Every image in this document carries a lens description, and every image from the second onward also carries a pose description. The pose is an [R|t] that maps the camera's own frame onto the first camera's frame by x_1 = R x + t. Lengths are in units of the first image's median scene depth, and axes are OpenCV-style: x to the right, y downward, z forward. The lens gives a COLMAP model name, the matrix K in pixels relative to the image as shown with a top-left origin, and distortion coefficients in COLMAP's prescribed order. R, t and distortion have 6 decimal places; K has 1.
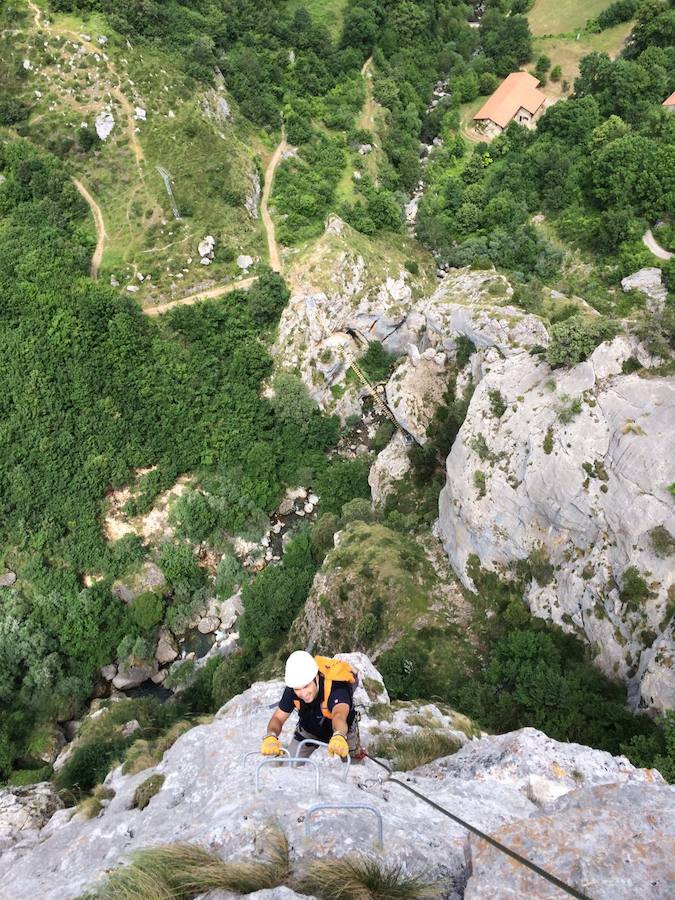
lens RADIAL K [[759.8, 0, 337.5], [0, 759.8, 450.0], [0, 0, 1]] dist [0.071634, -0.097888]
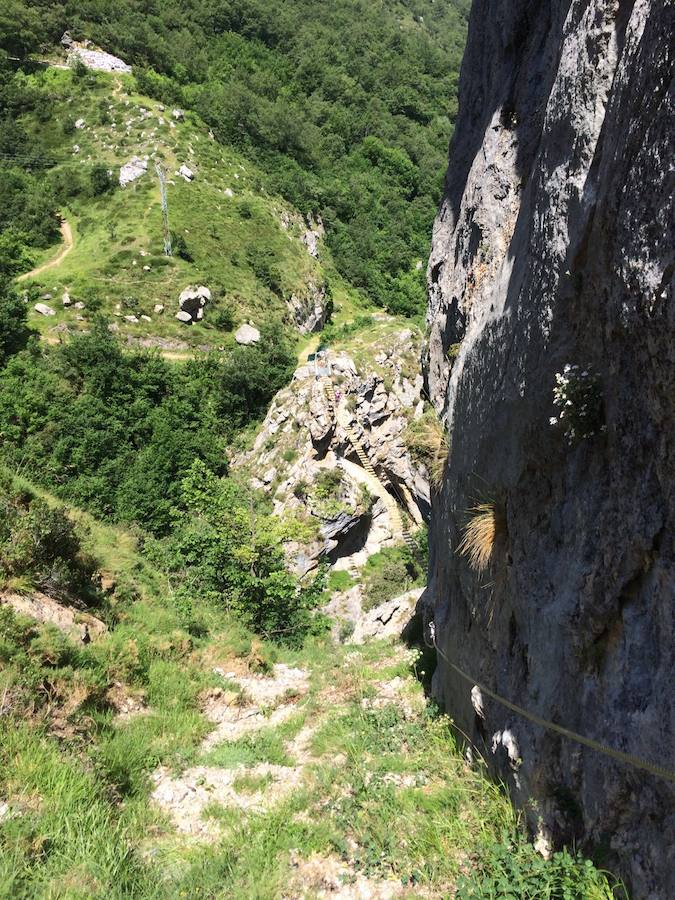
lens RADIAL K [[759.8, 0, 337.5], [0, 759.8, 450.0], [0, 0, 1]] dist [0.071634, -0.097888]
pose [[0.959573, 0.197392, -0.200638, 0.086141], [-0.271503, 0.837079, -0.474958, 0.095891], [0.074197, 0.510230, 0.856831, 0.549992]]
